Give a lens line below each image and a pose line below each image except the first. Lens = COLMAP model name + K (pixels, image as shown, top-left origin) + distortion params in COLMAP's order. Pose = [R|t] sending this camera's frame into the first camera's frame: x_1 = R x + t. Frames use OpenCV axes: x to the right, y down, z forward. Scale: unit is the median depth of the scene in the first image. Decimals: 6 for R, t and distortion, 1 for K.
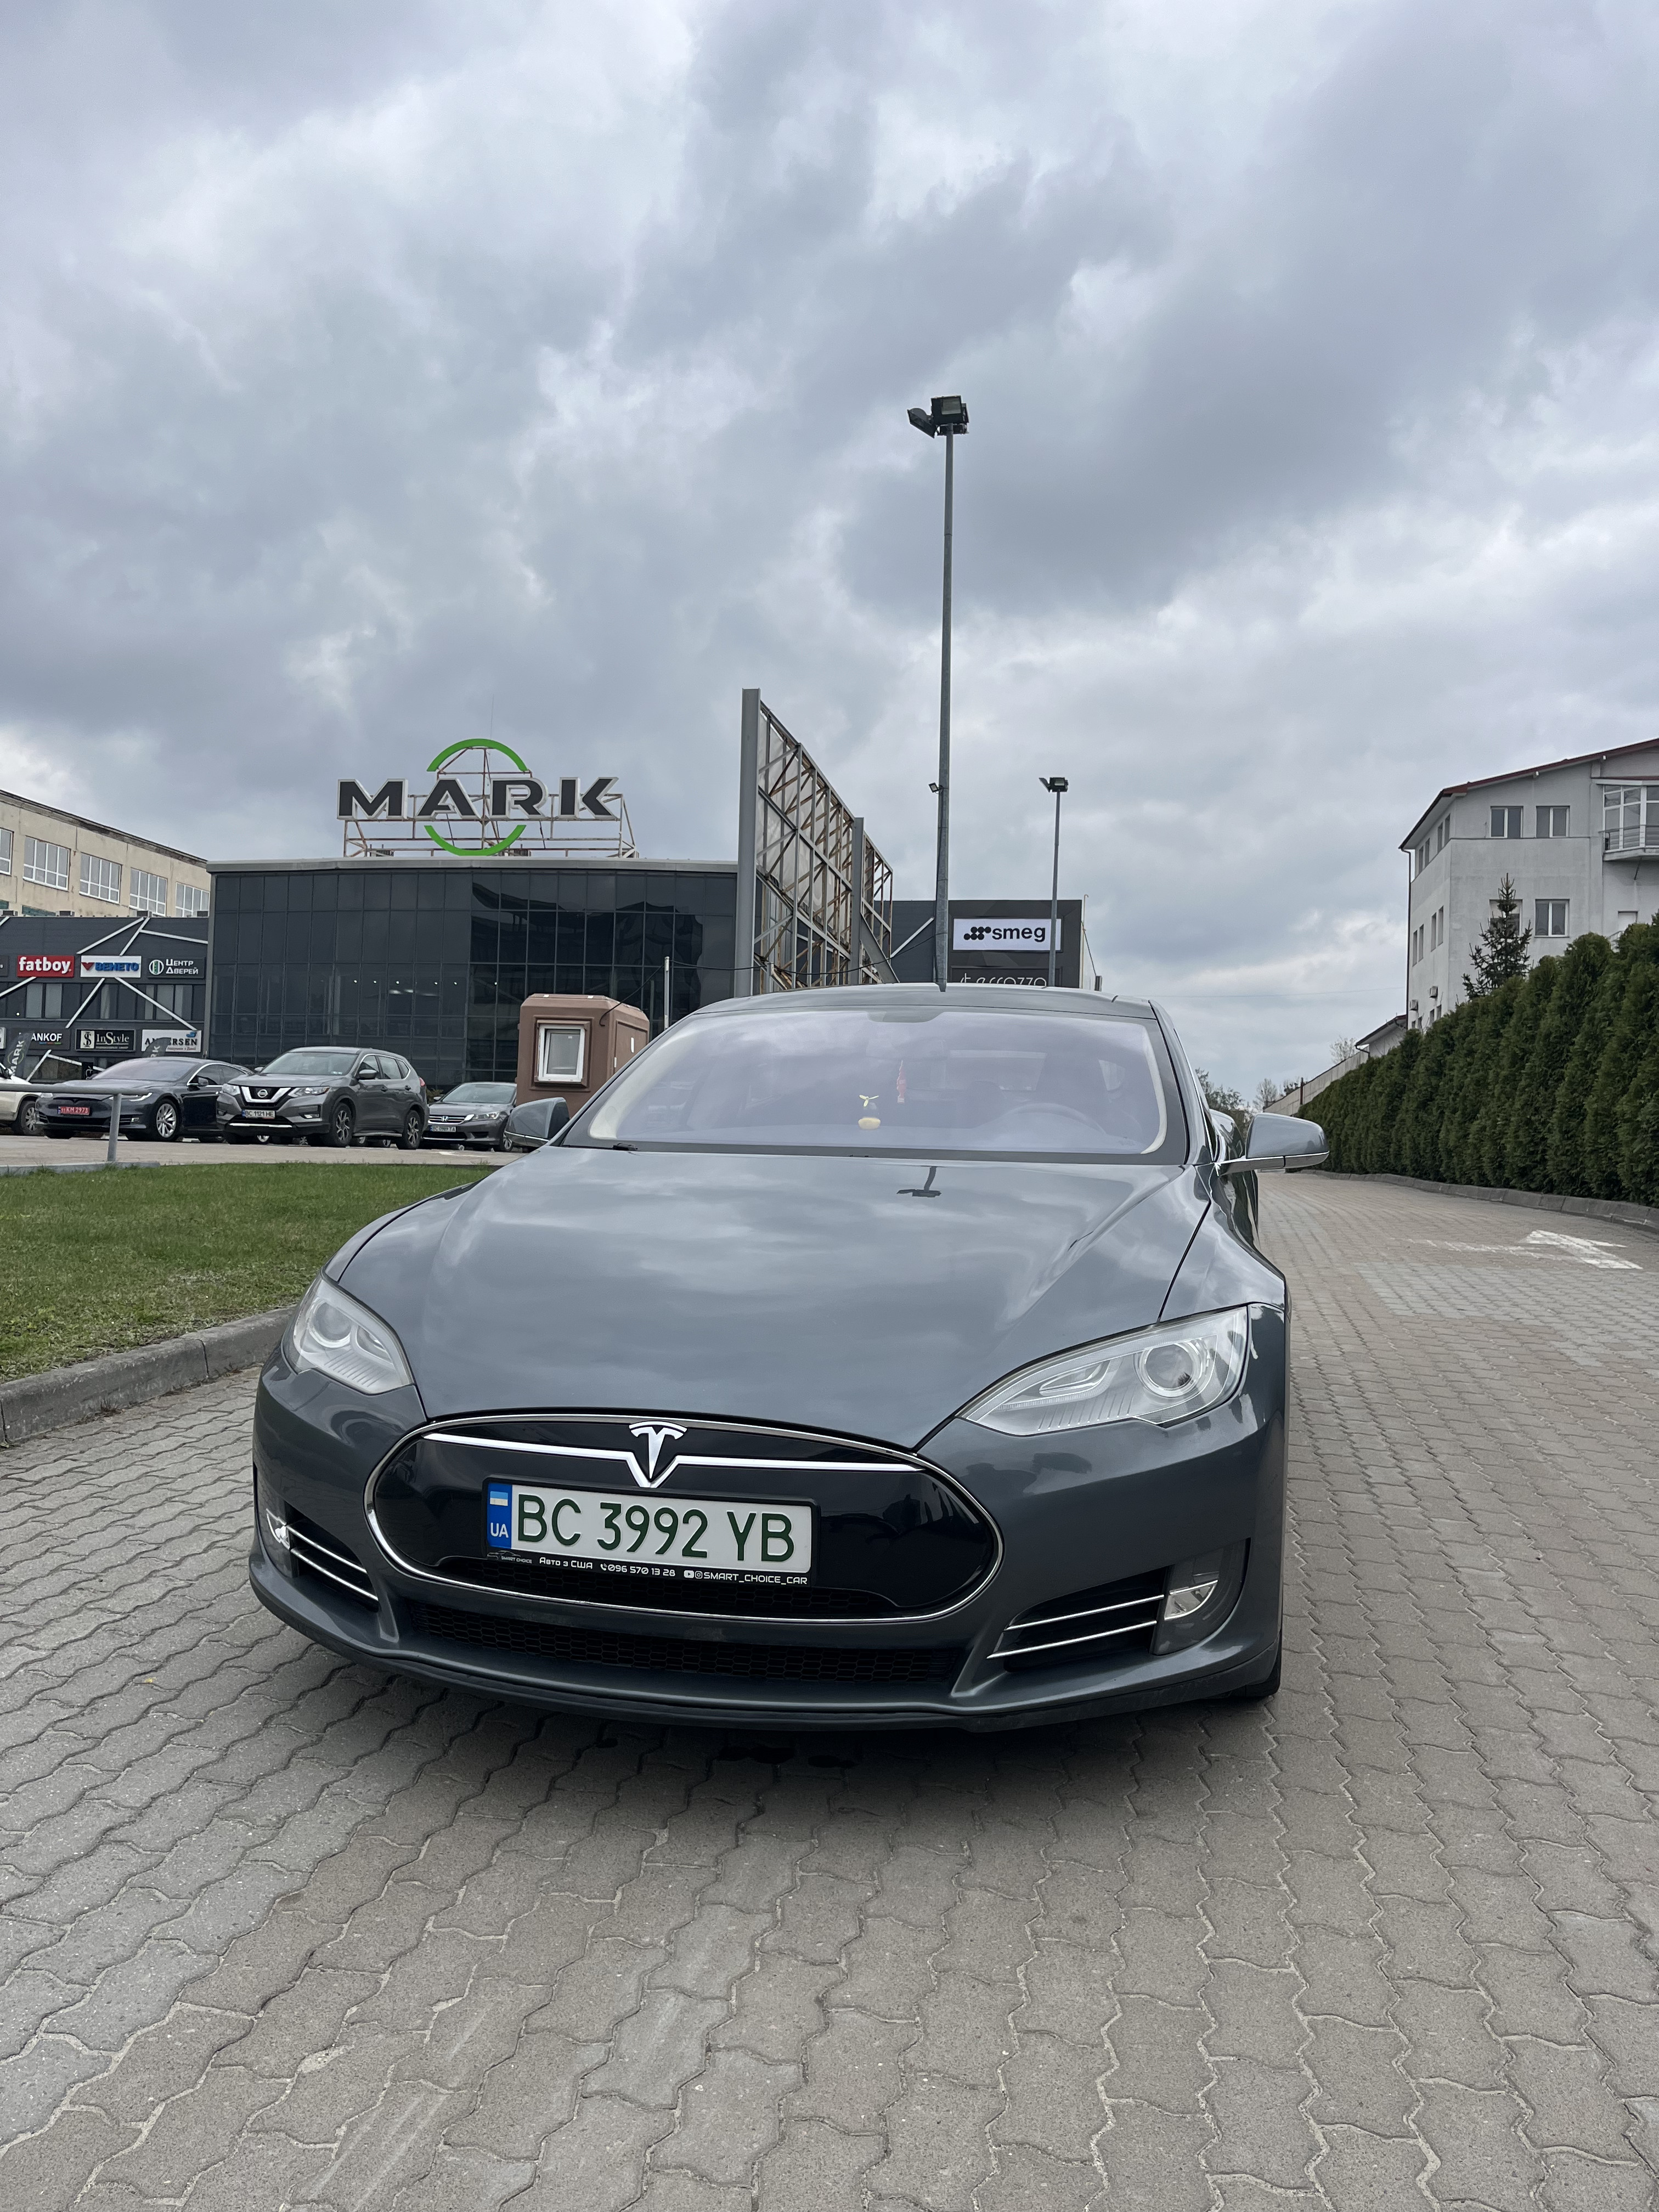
lens RADIAL K [[1676.3, 0, 843.9], [0, 1676.3, 1119.9], [0, 0, 1]] dist [0.066320, -0.084278]
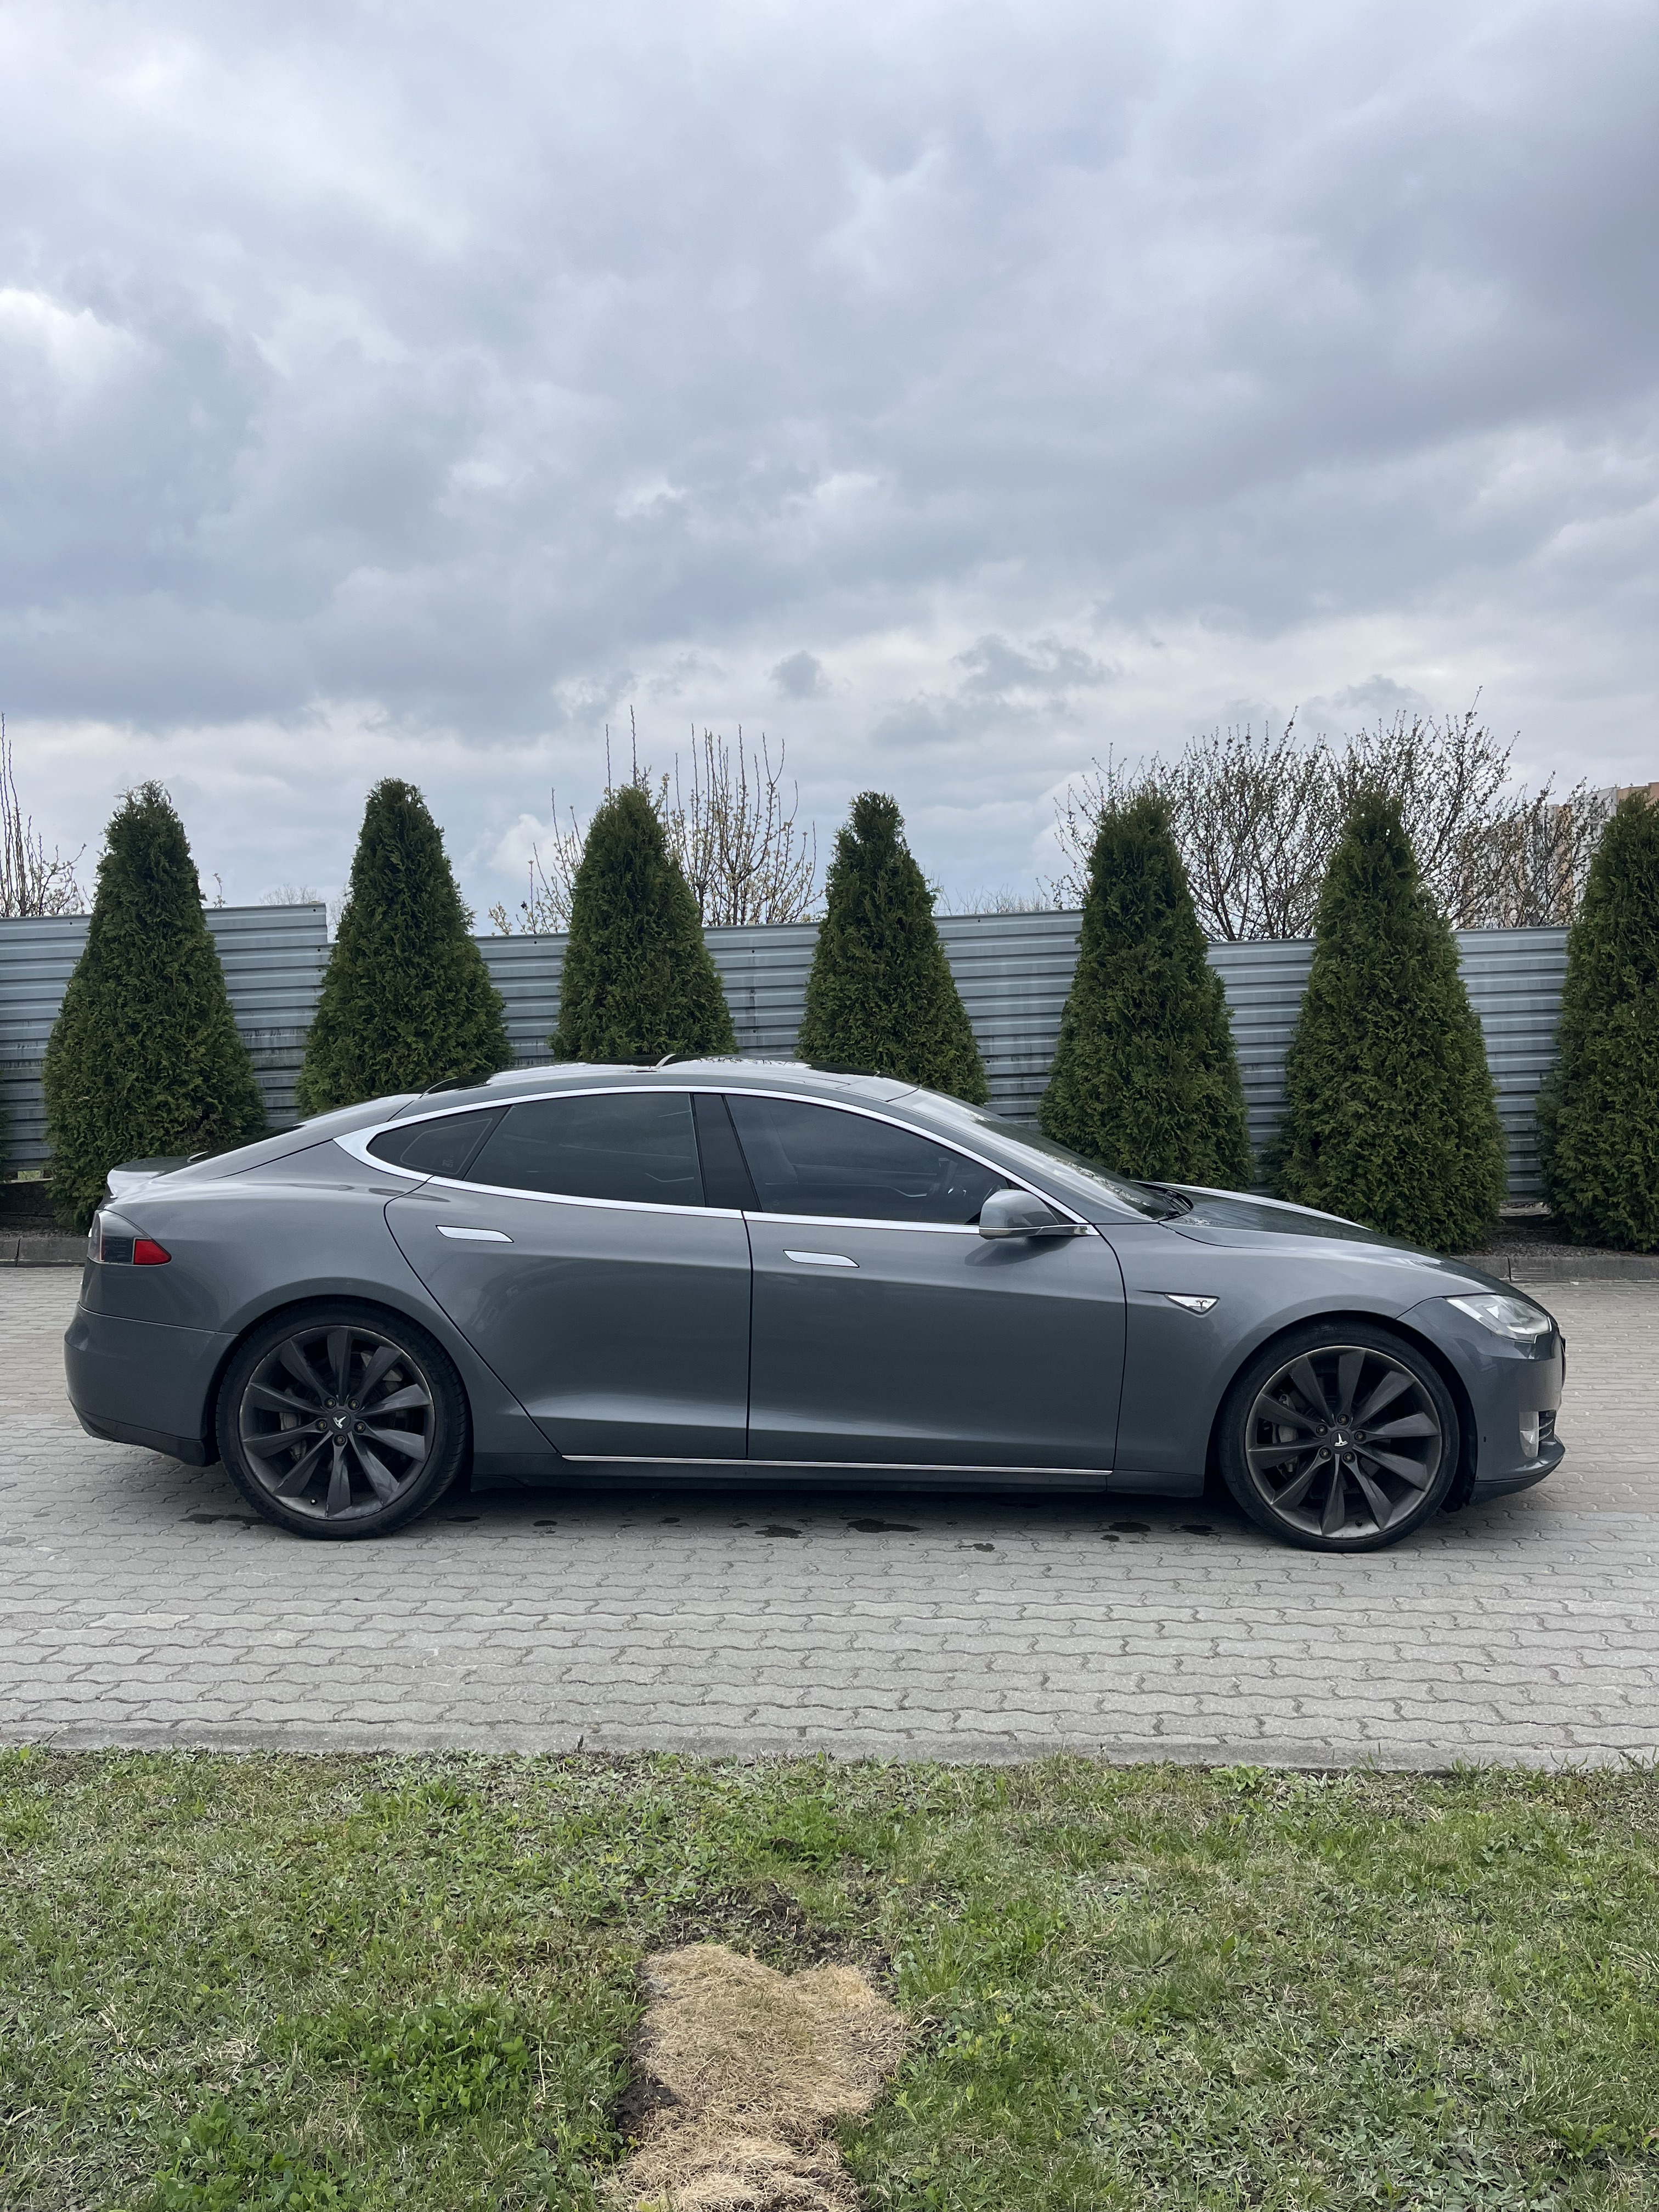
lens RADIAL K [[1676.3, 0, 842.8], [0, 1676.3, 1093.1], [0, 0, 1]] dist [0.066320, -0.084278]
pose [[-0.213847, -0.064709, 0.974722, -1.869434], [0.012619, 0.997537, 0.068993, -0.234218], [-0.976786, 0.027054, -0.212504, 2.075985]]
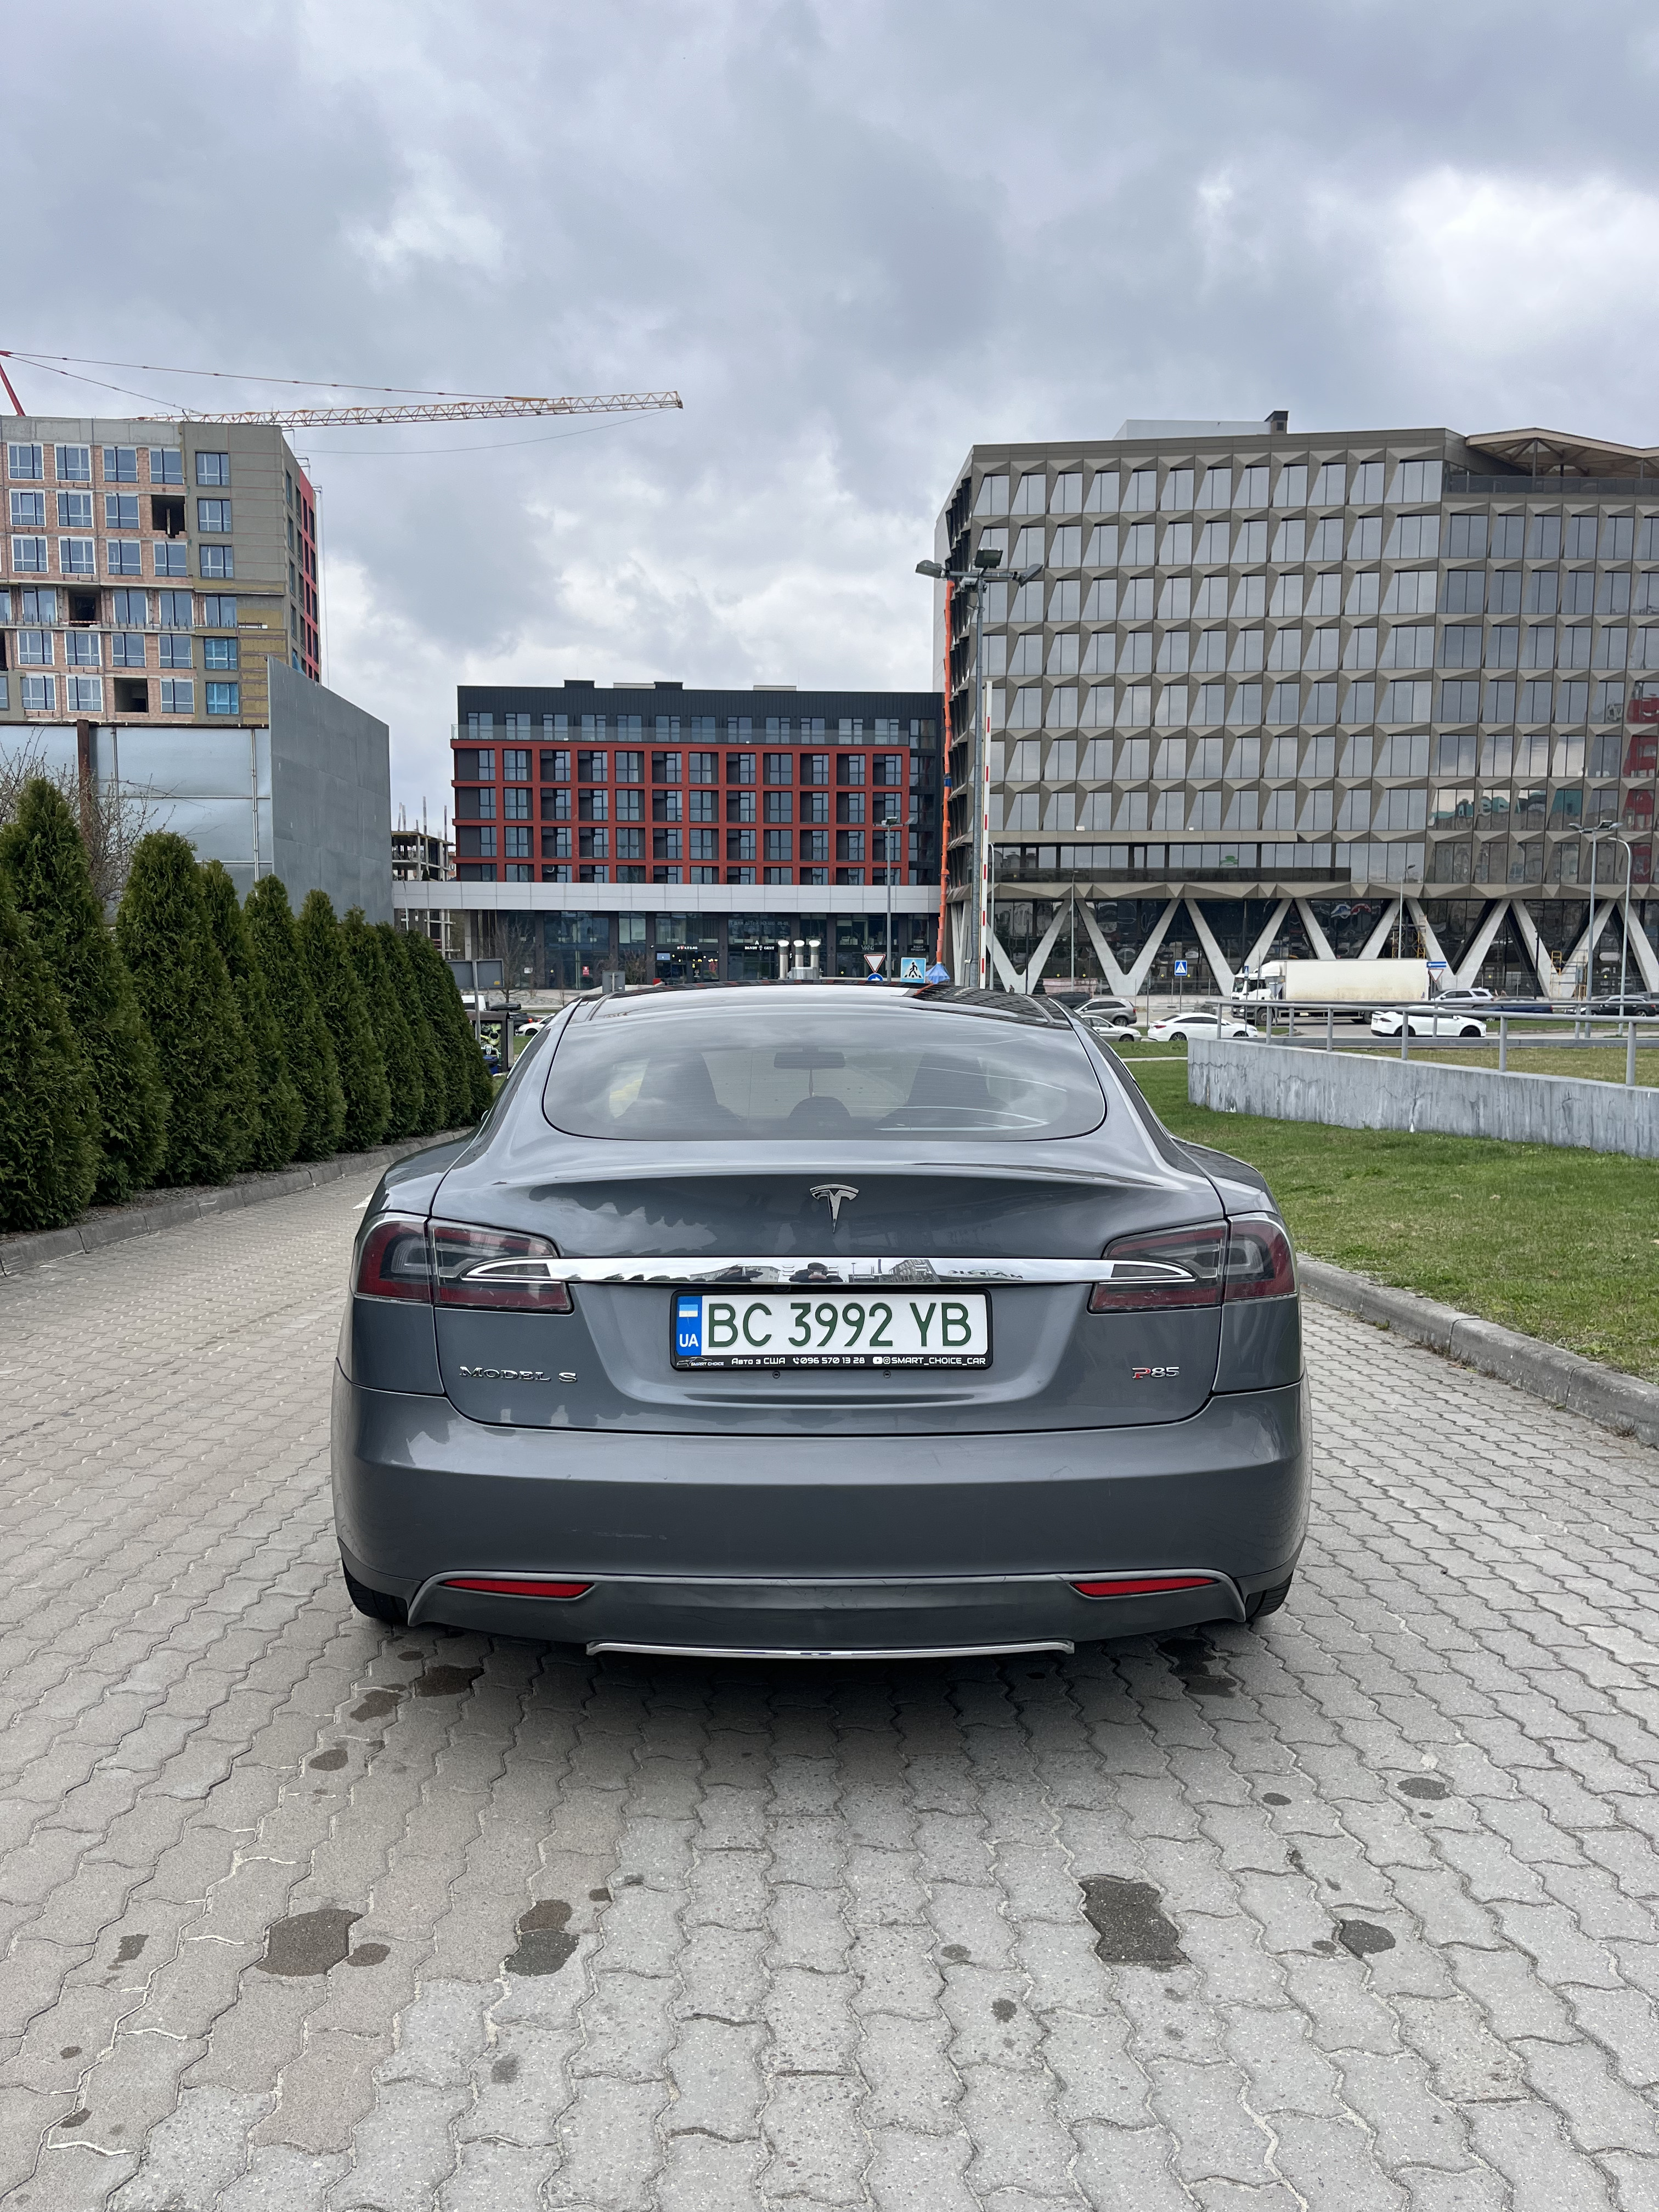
lens RADIAL K [[1676.3, 0, 821.5], [0, 1676.3, 1107.5], [0, 0, 1]] dist [0.066320, -0.084278]
pose [[-0.970215, -0.012859, -0.241905, 0.491107], [-0.026925, 0.998127, 0.054930, -0.111335], [0.240746, 0.059807, -0.968744, 3.359936]]
